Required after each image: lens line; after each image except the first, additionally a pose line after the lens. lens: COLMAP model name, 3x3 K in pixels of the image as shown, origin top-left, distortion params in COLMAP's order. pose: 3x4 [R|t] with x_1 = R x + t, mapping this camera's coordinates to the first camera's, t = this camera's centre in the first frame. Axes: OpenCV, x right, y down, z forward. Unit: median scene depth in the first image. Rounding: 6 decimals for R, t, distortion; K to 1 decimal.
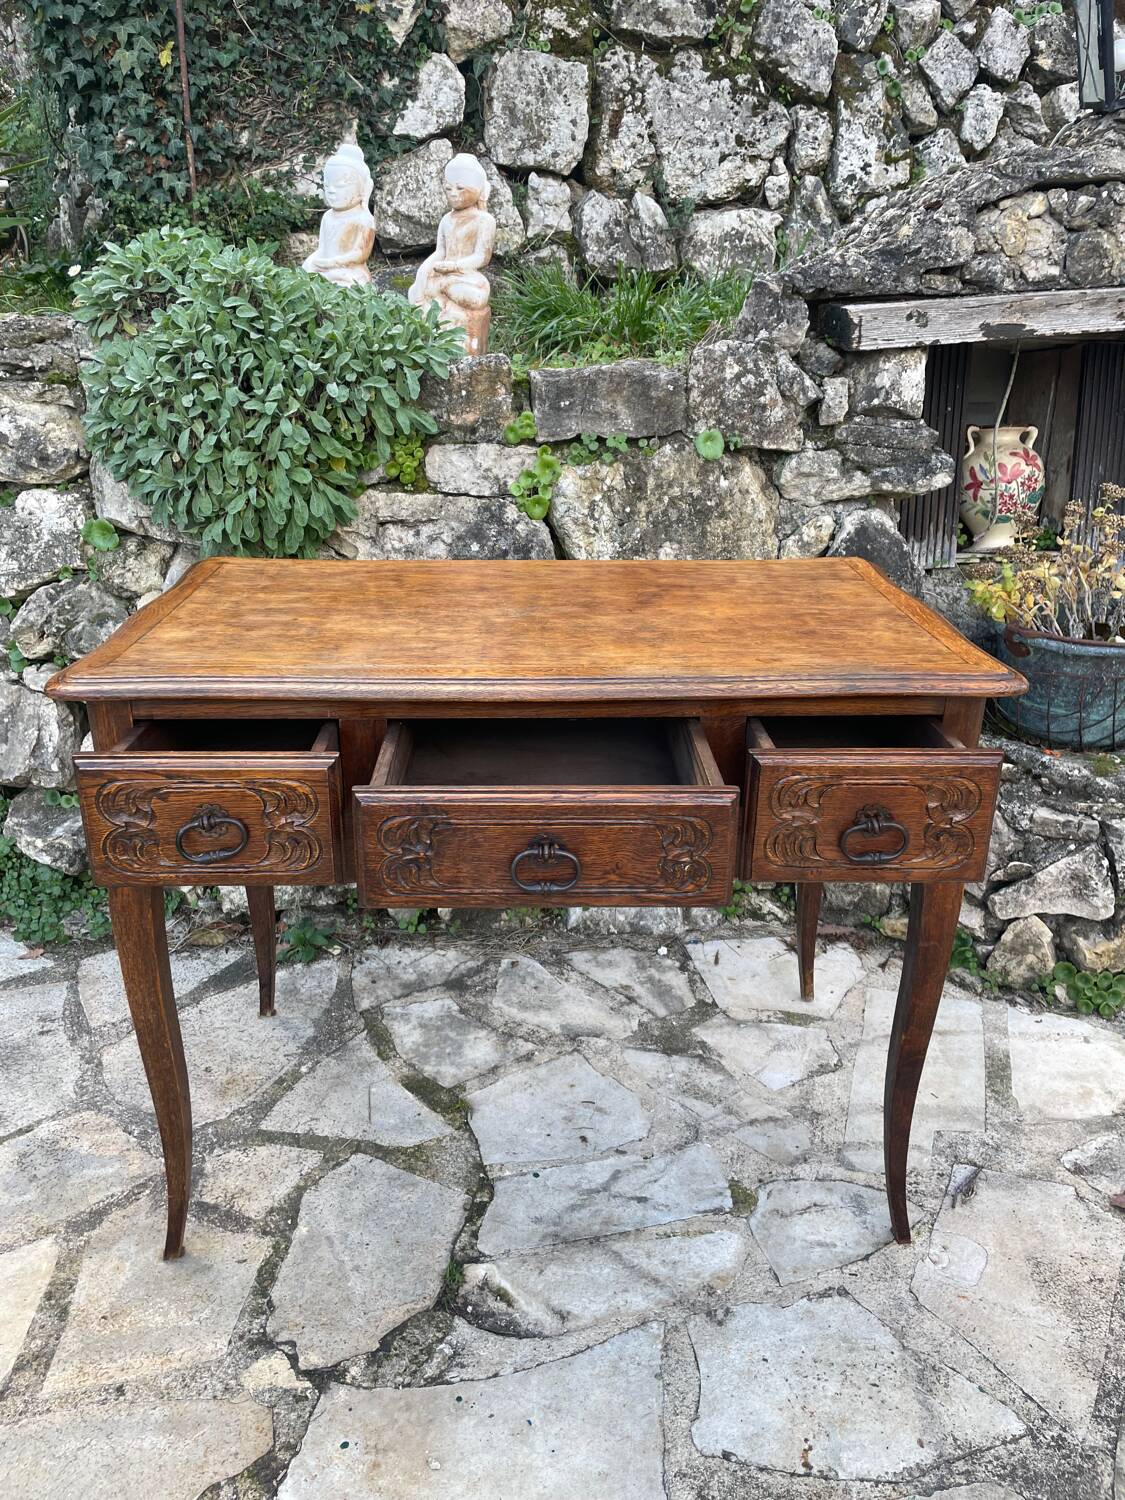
lens RADIAL K [[1139.1, 0, 571.9], [0, 1139.1, 751.4], [0, 0, 1]] dist [0.083689, -0.121292]
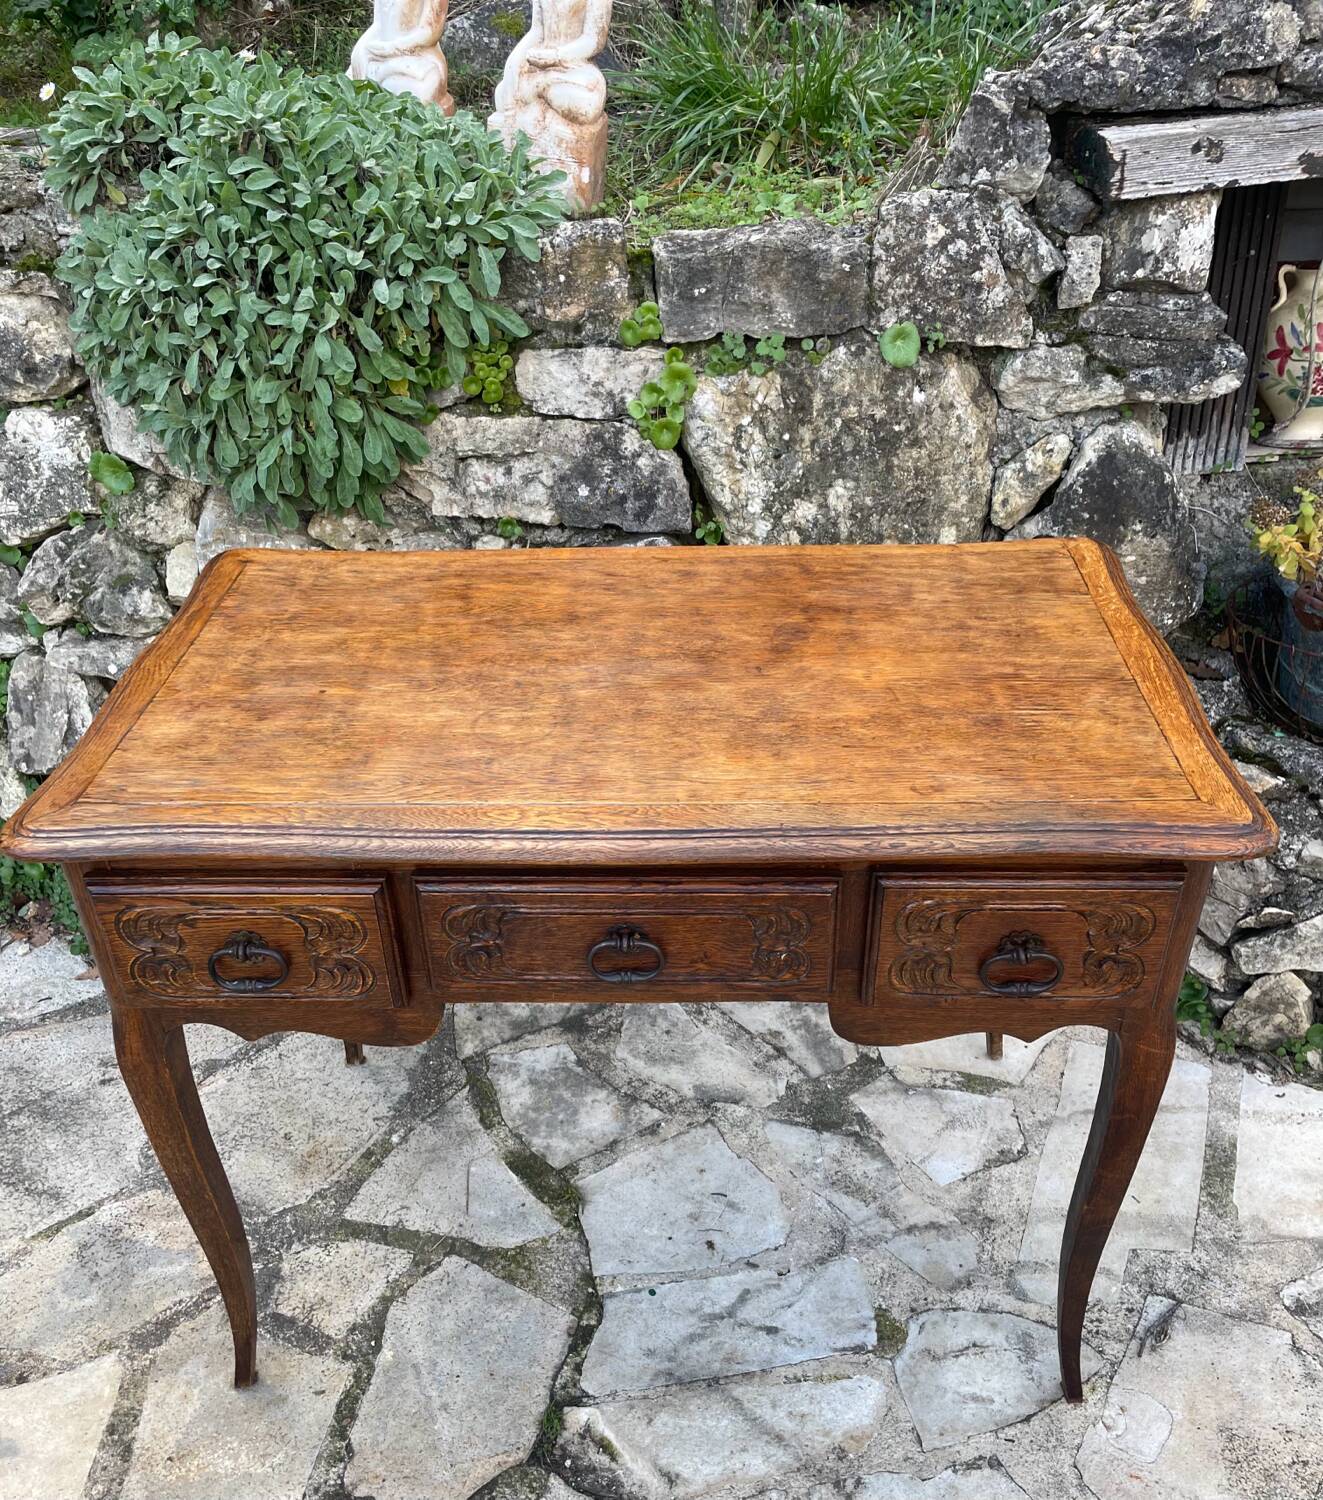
lens RADIAL K [[1342.3, 0, 664.8], [0, 1342.3, 878.4], [0, 0, 1]] dist [0.079077, -0.114385]
pose [[0.996603, 0.014747, -0.081019, 0.046239], [0.005927, 0.968440, 0.249174, -0.155178], [0.082137, -0.248808, 0.965064, 0.074764]]
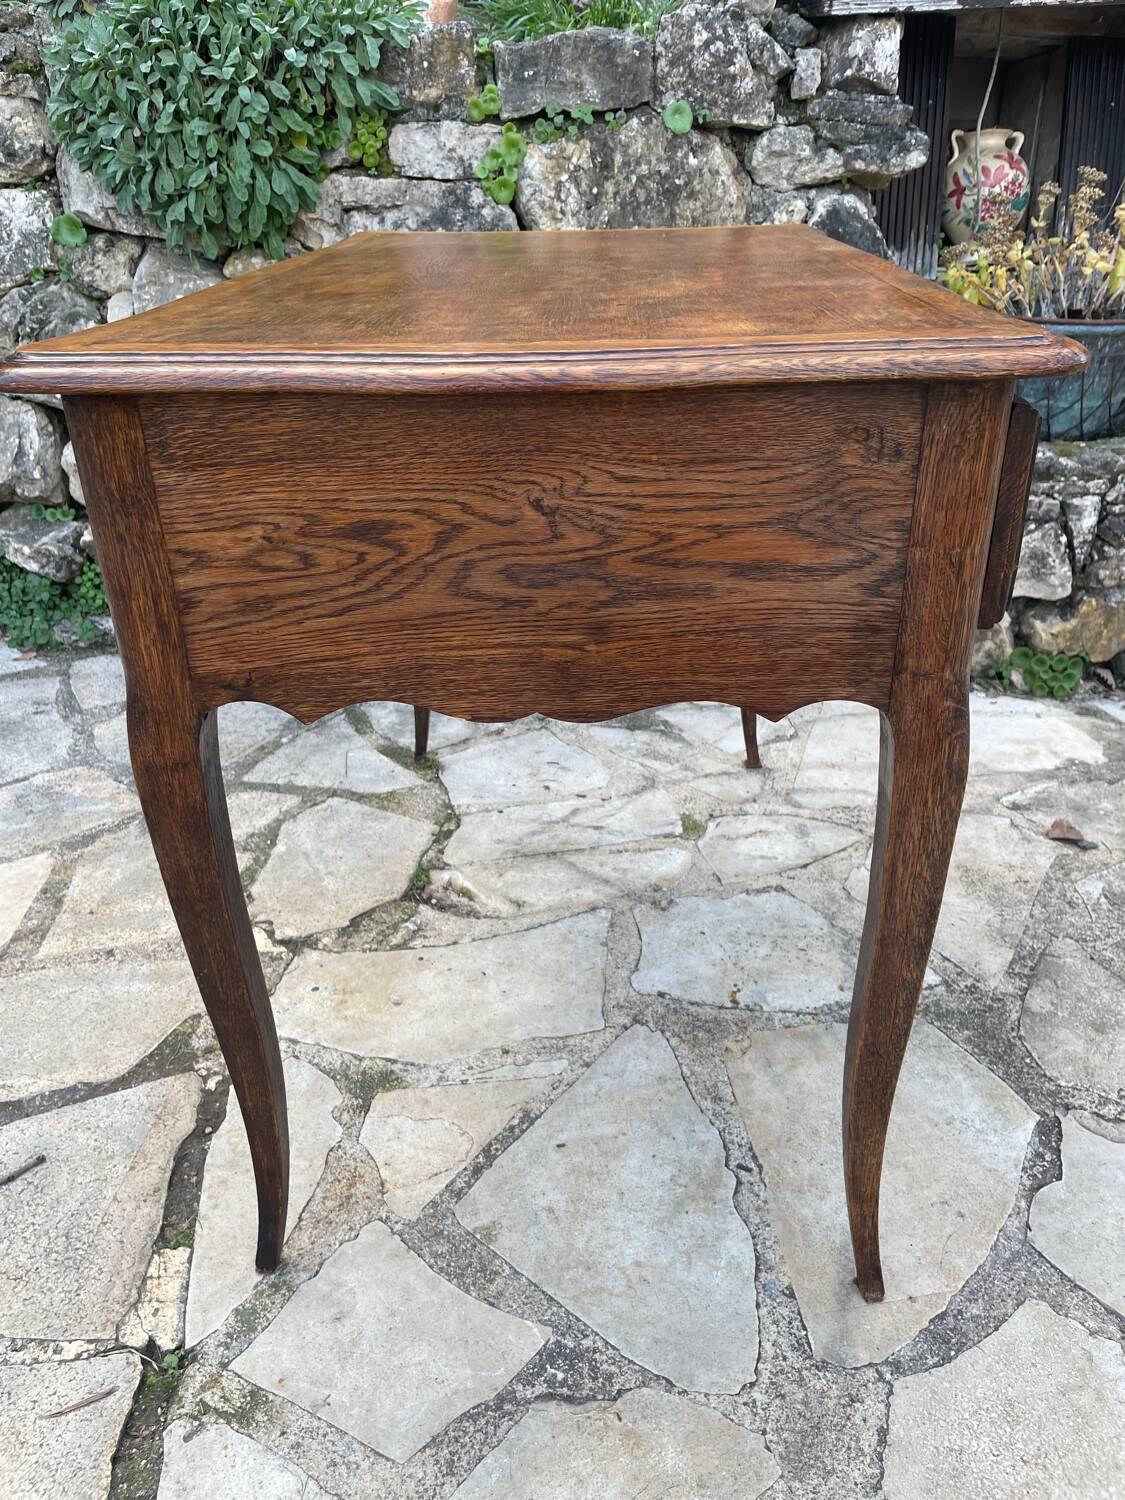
lens RADIAL K [[1139.1, 0, 560.0], [0, 1139.1, 747.1], [0, 0, 1]] dist [0.083689, -0.121292]
pose [[0.999776, -0.004215, -0.020718, 0.037867], [0.006332, 0.994641, 0.103196, 0.163549], [0.020172, -0.103304, 0.994445, -0.036472]]
